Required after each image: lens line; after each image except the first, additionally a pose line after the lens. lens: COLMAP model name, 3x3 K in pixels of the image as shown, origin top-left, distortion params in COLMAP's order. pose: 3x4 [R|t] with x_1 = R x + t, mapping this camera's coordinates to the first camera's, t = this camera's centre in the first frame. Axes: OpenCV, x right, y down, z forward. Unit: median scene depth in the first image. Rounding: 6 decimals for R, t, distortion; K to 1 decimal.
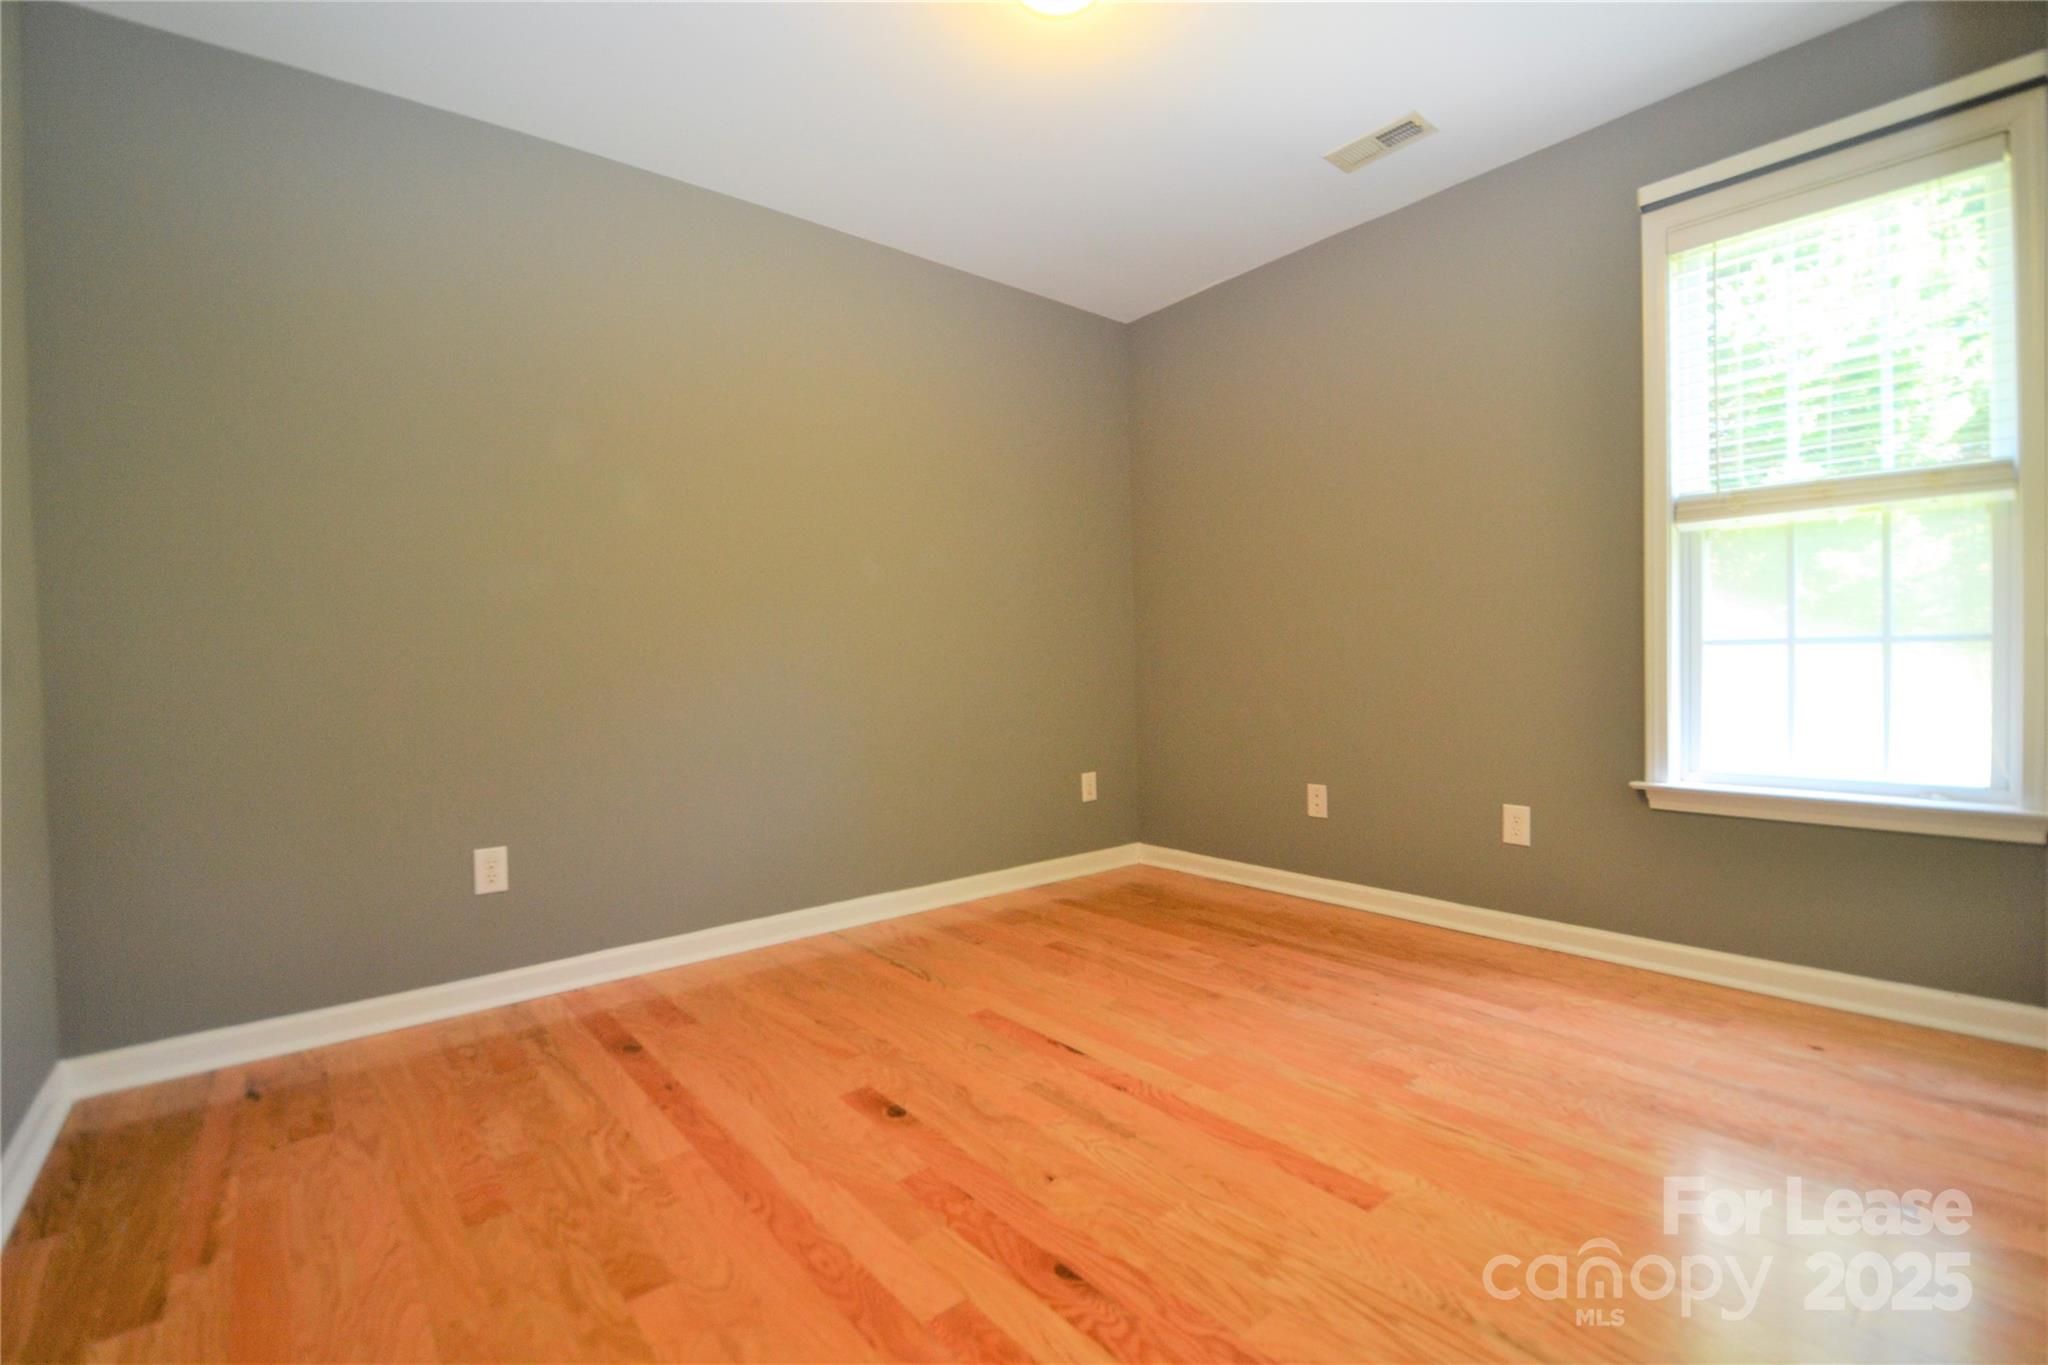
lens RADIAL K [[902.6, 0, 1026.5], [0, 902.6, 683.9], [0, 0, 1]] dist [0.016330, -0.022734]
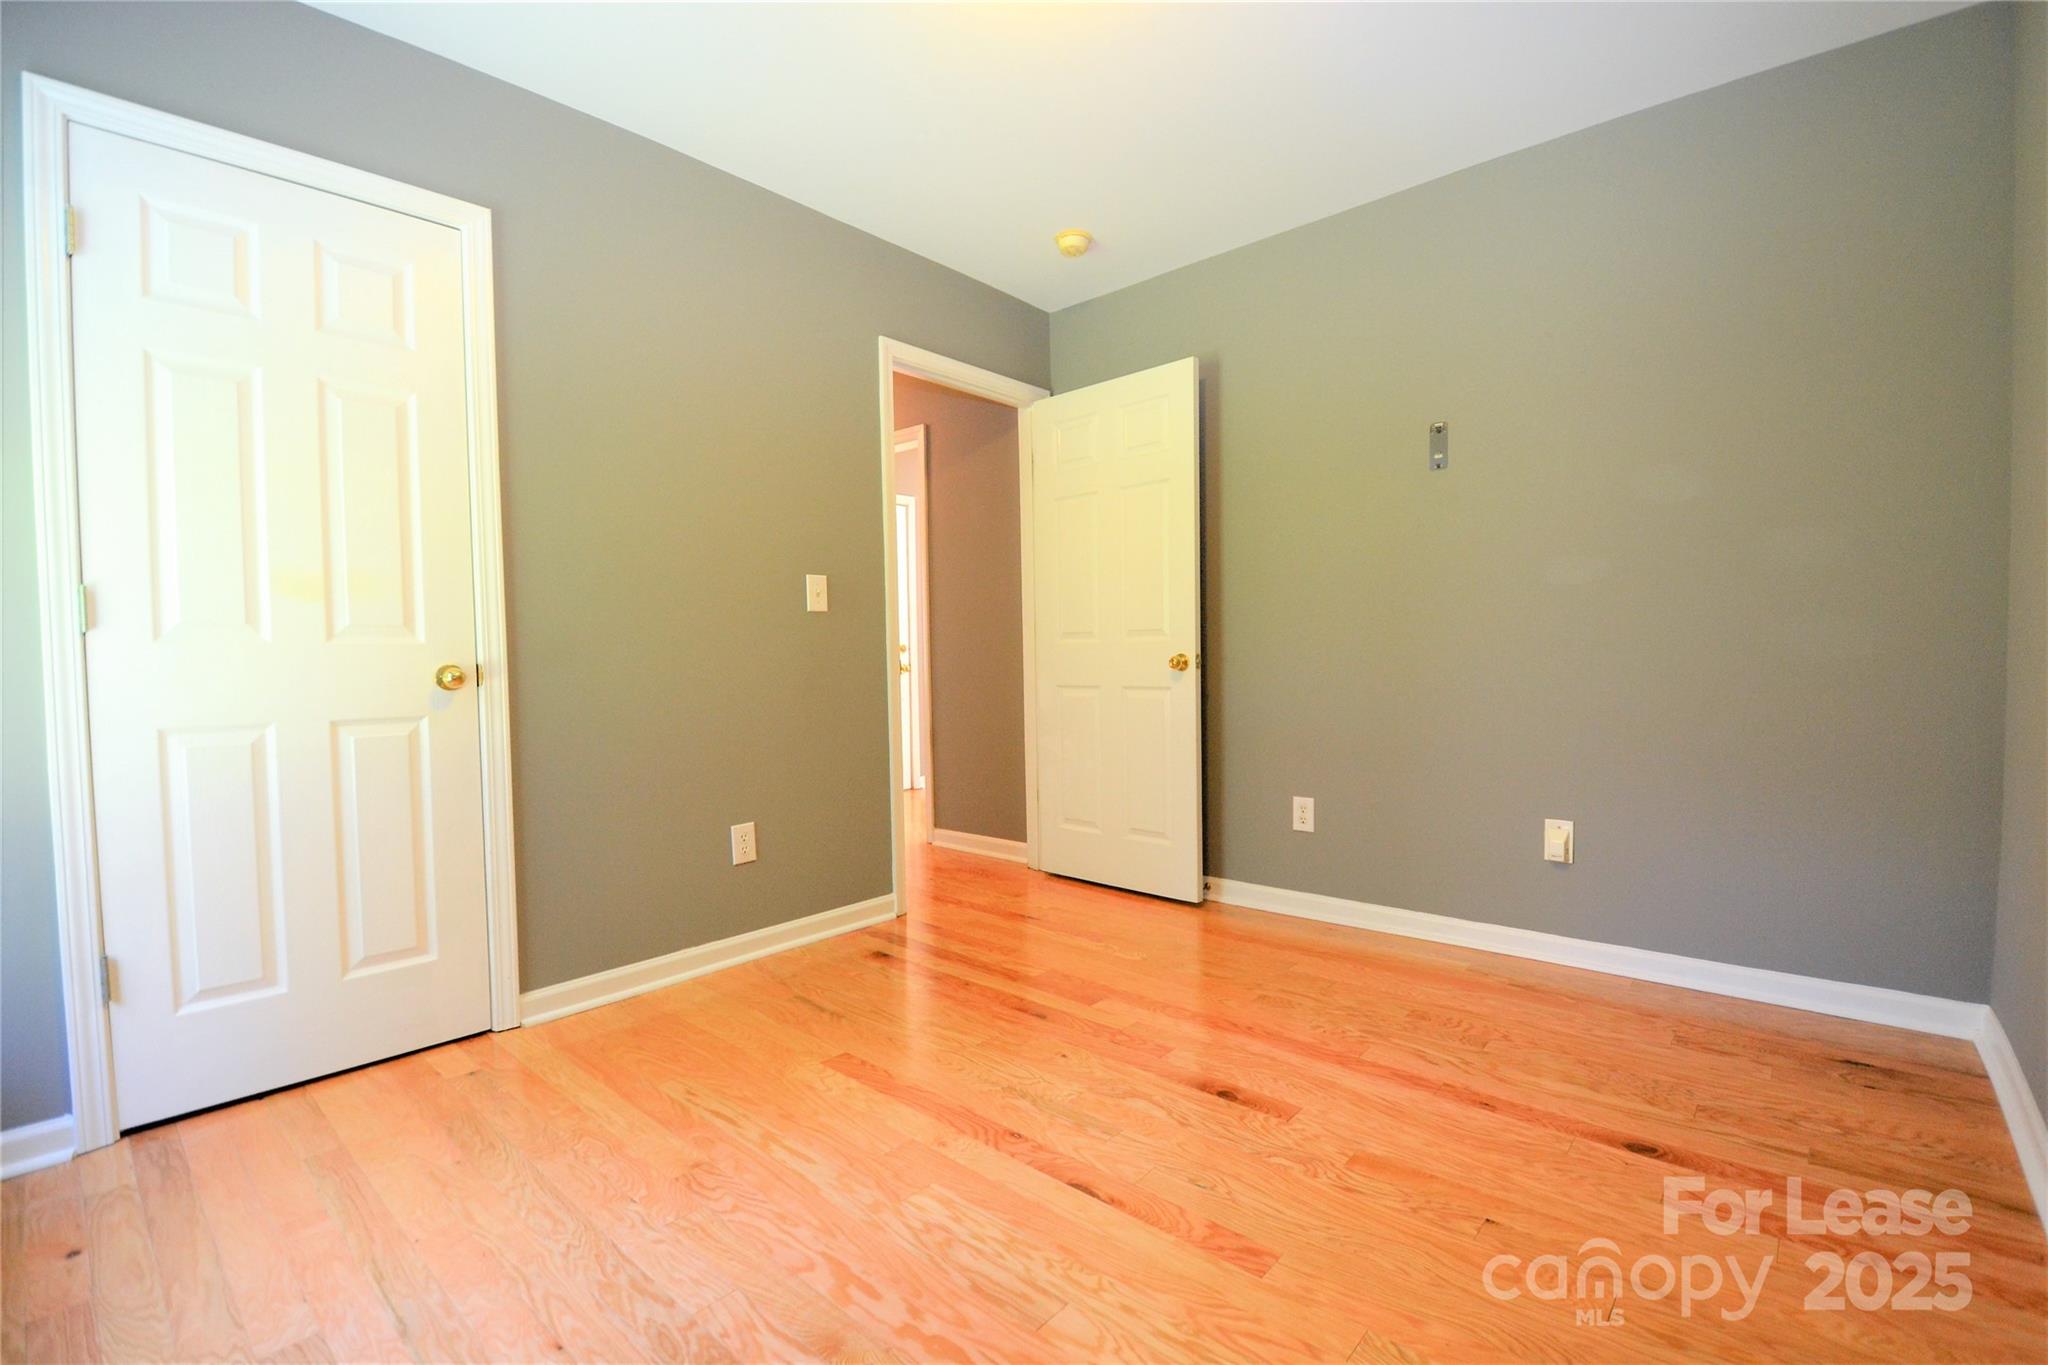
lens RADIAL K [[902.6, 0, 1026.5], [0, 902.6, 683.9], [0, 0, 1]] dist [0.016330, -0.022734]
pose [[-0.987675, 0.044120, -0.150169, 0.224093], [0.035377, 0.997547, 0.060403, -0.079616], [0.152465, 0.054346, -0.986813, 1.976261]]
